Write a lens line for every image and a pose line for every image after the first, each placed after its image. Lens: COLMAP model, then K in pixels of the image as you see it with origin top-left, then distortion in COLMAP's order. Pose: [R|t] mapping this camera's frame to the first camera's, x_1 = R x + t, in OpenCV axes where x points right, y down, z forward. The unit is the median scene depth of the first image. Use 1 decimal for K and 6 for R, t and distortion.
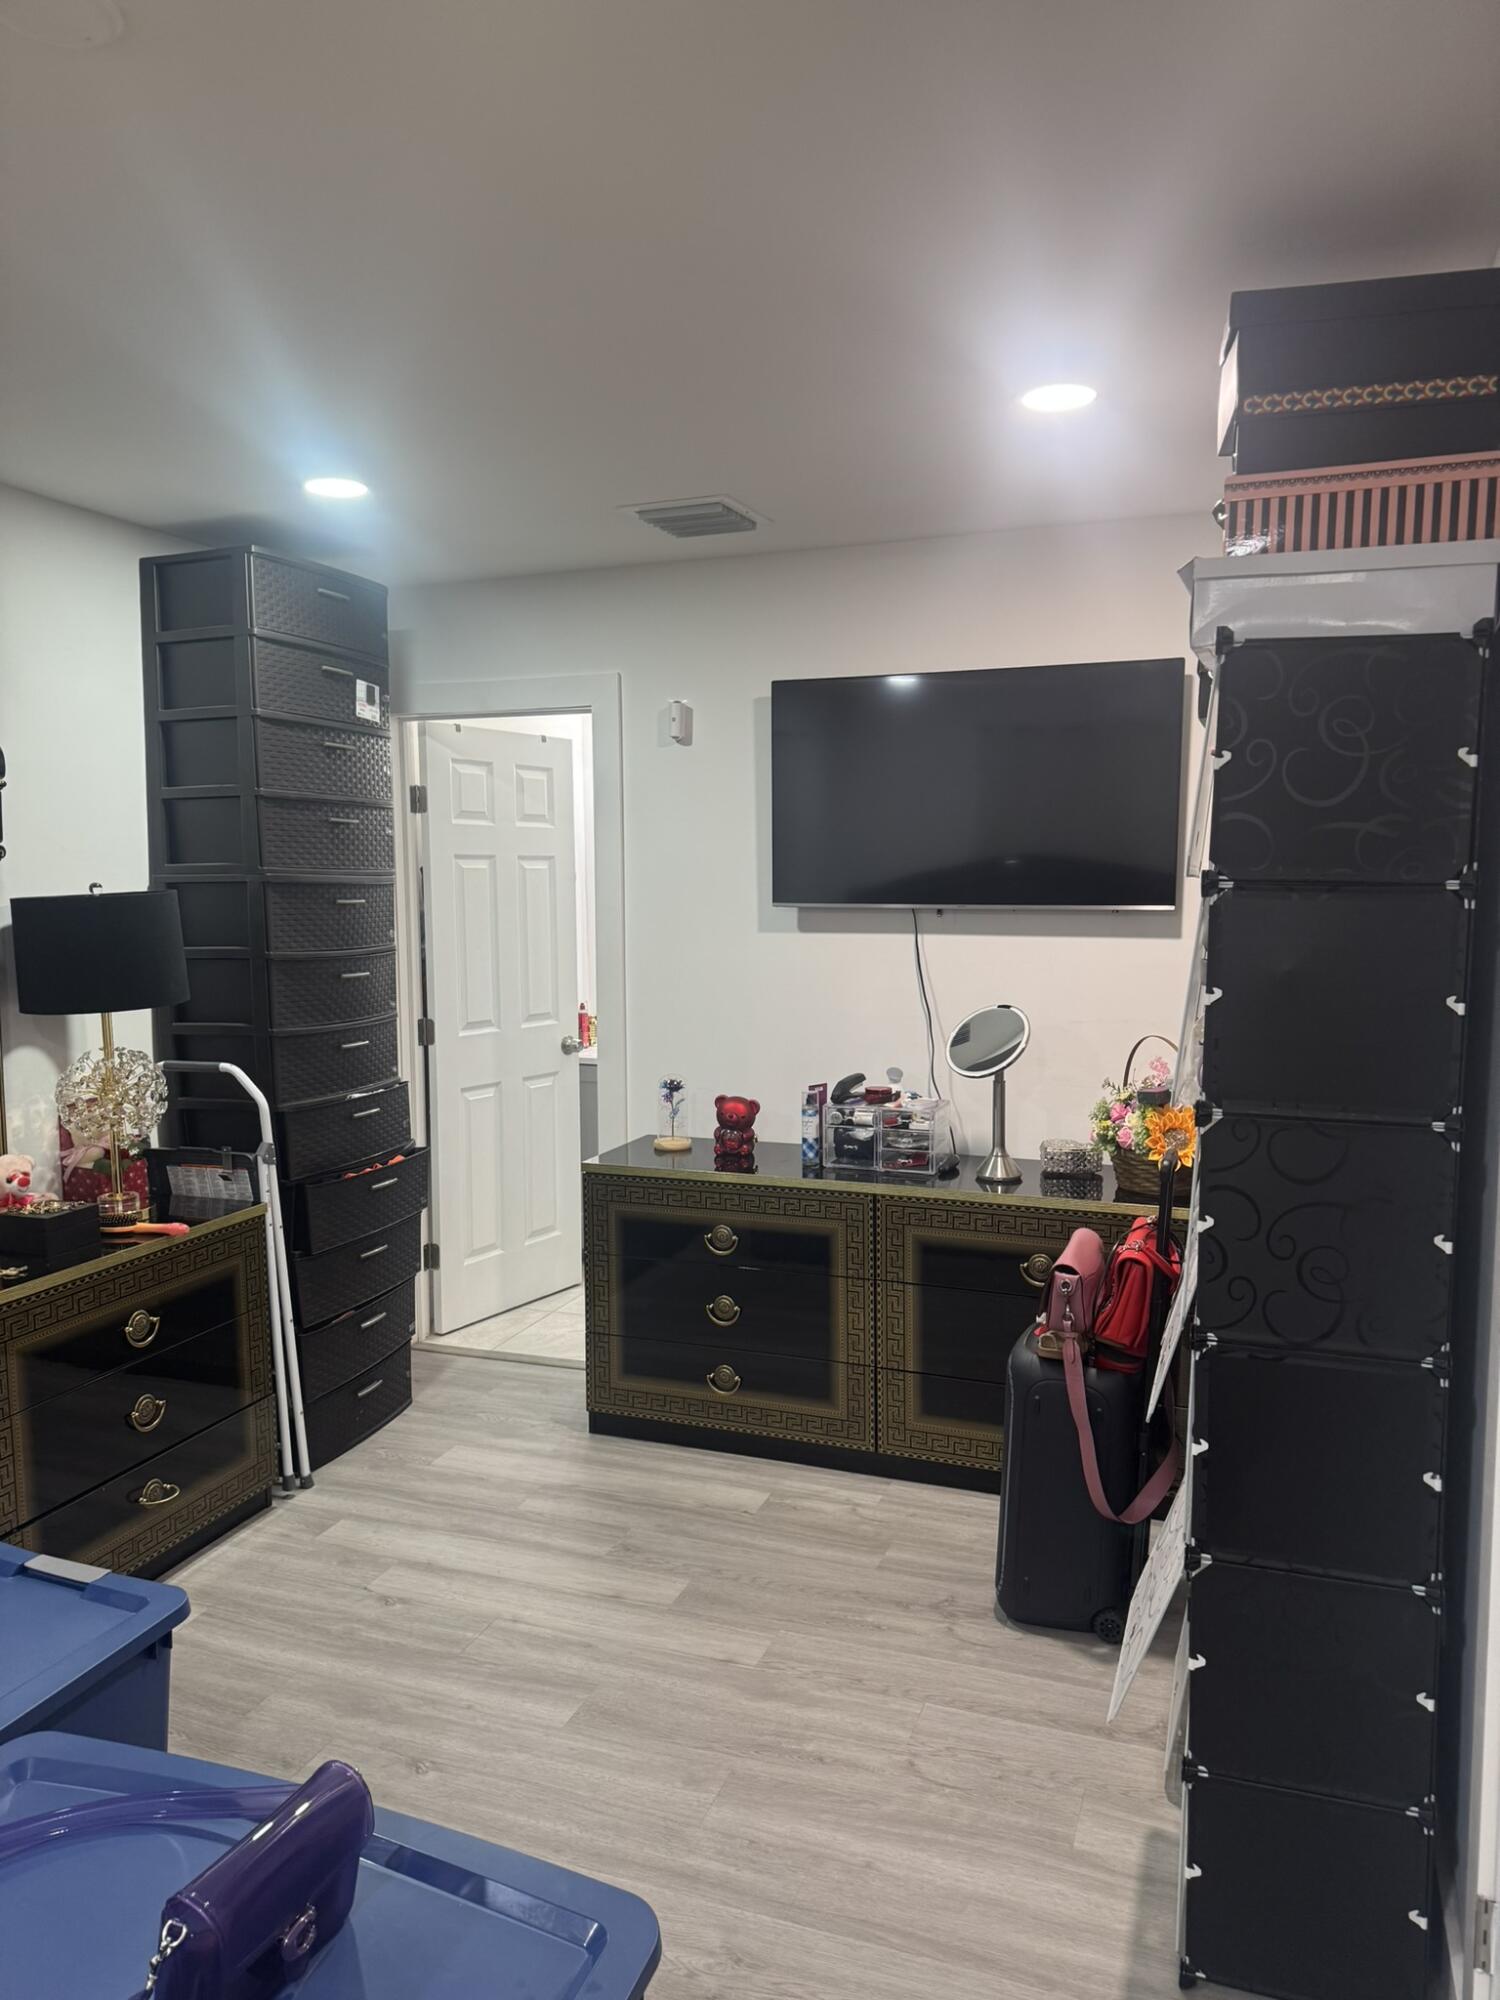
lens RADIAL K [[1386.2, 0, 752.4], [0, 1386.2, 1004.5], [0, 0, 1]] dist [-0.017735, -0.014155]
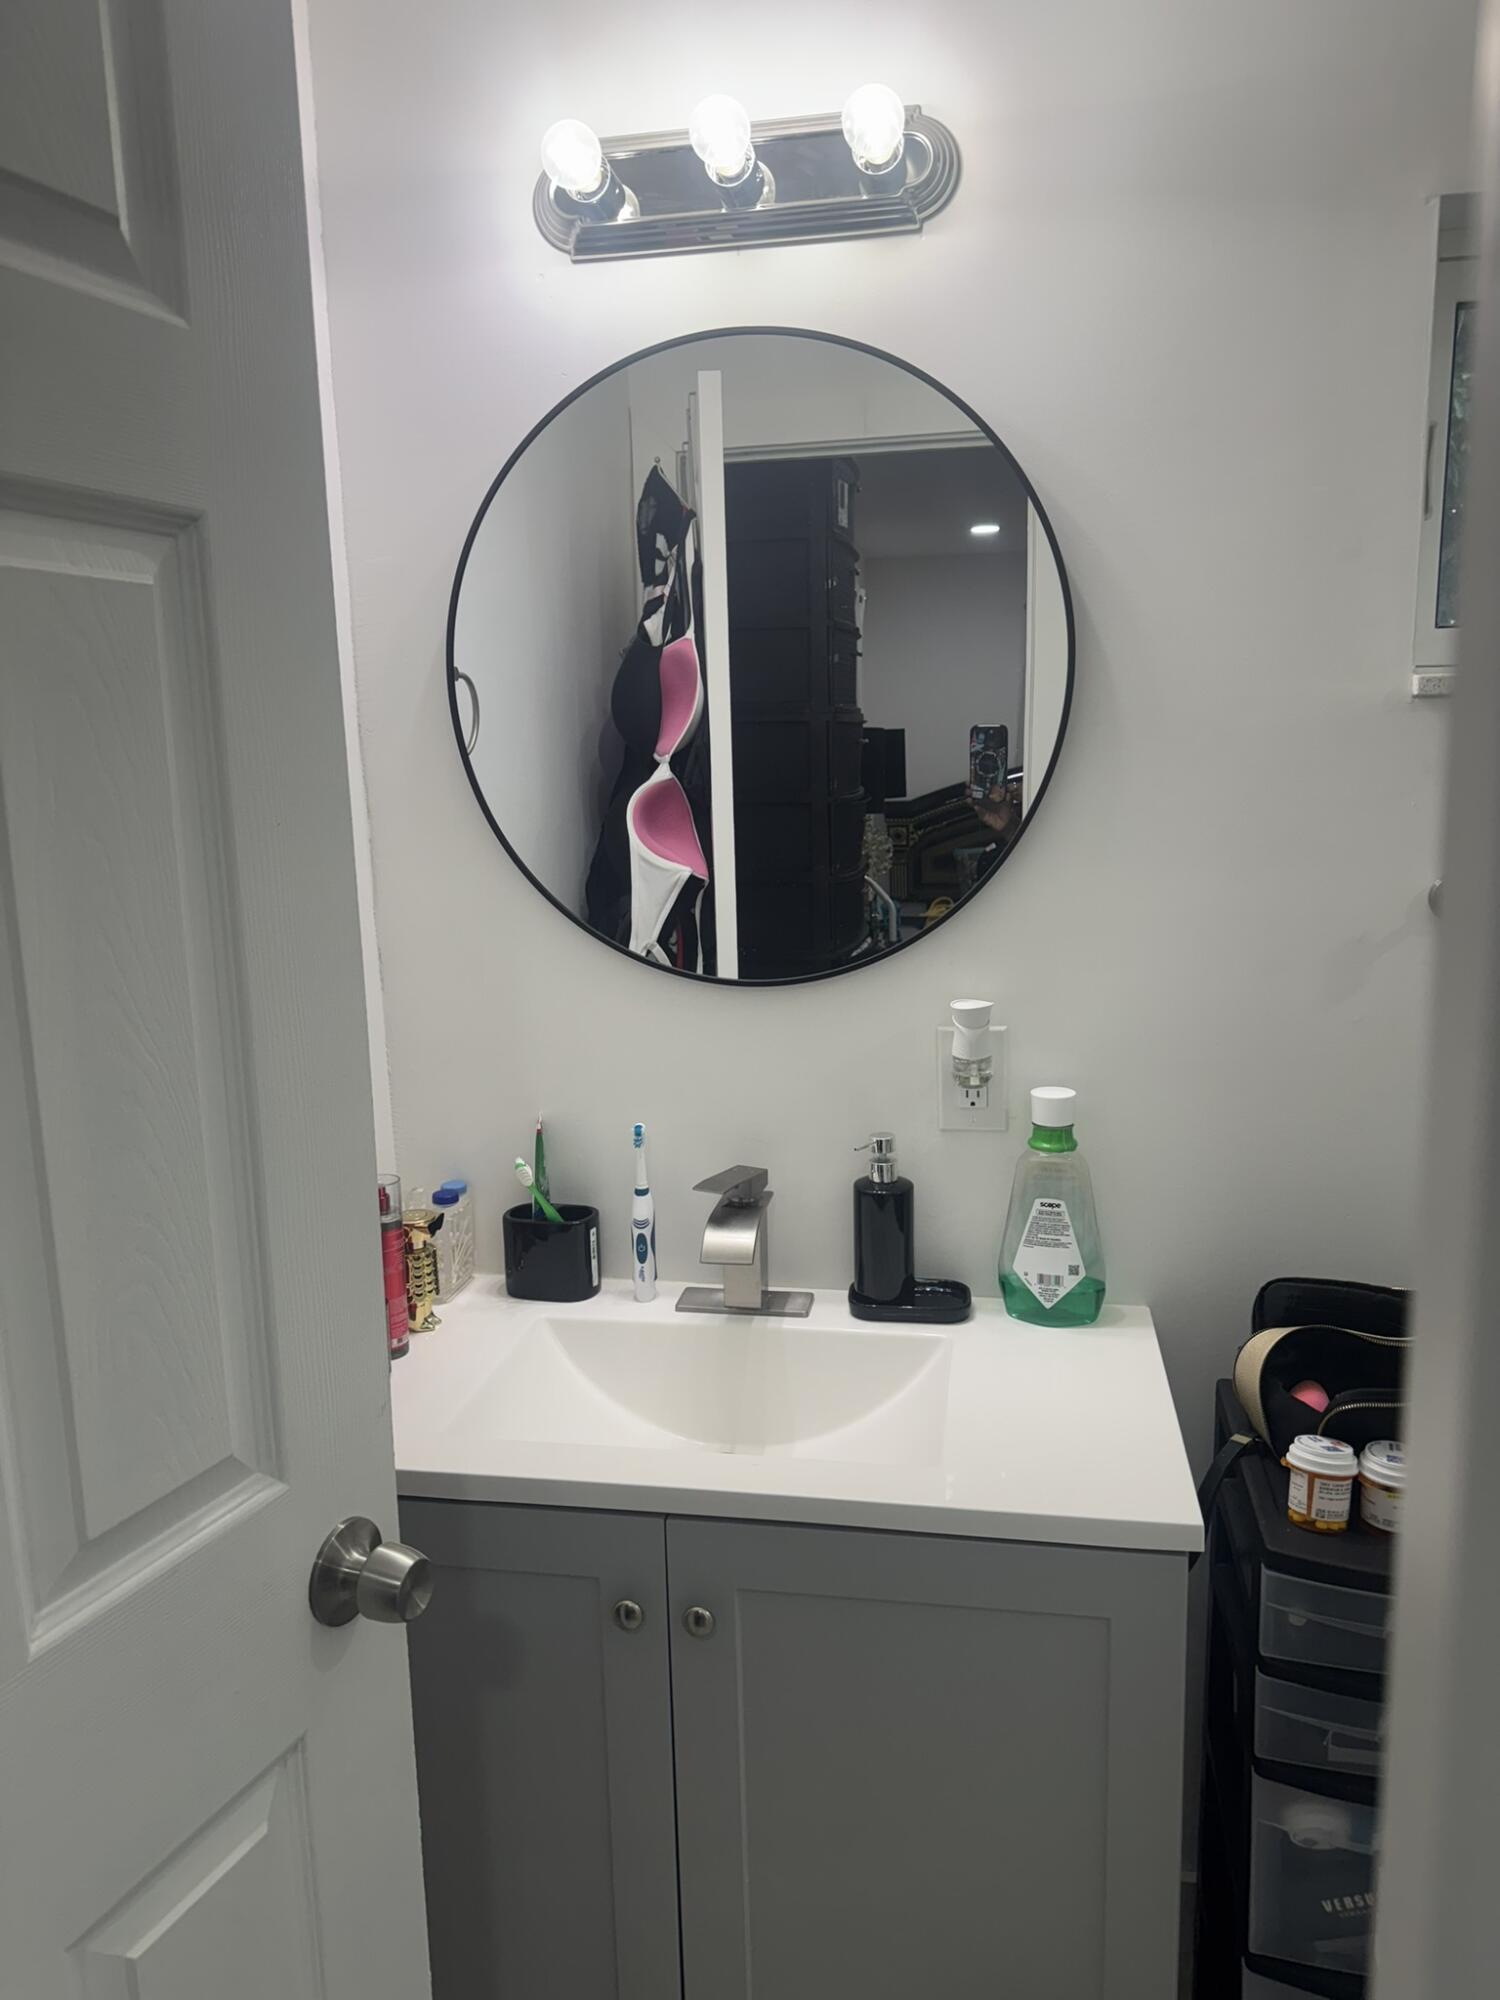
lens RADIAL K [[1386.2, 0, 748.8], [0, 1386.2, 999.0], [0, 0, 1]] dist [-0.017735, -0.014155]
pose [[0.984487, -0.051033, 0.167871, -0.109459], [0.039391, 0.996629, 0.071963, -0.058843], [-0.170978, -0.064234, 0.983179, 0.828299]]
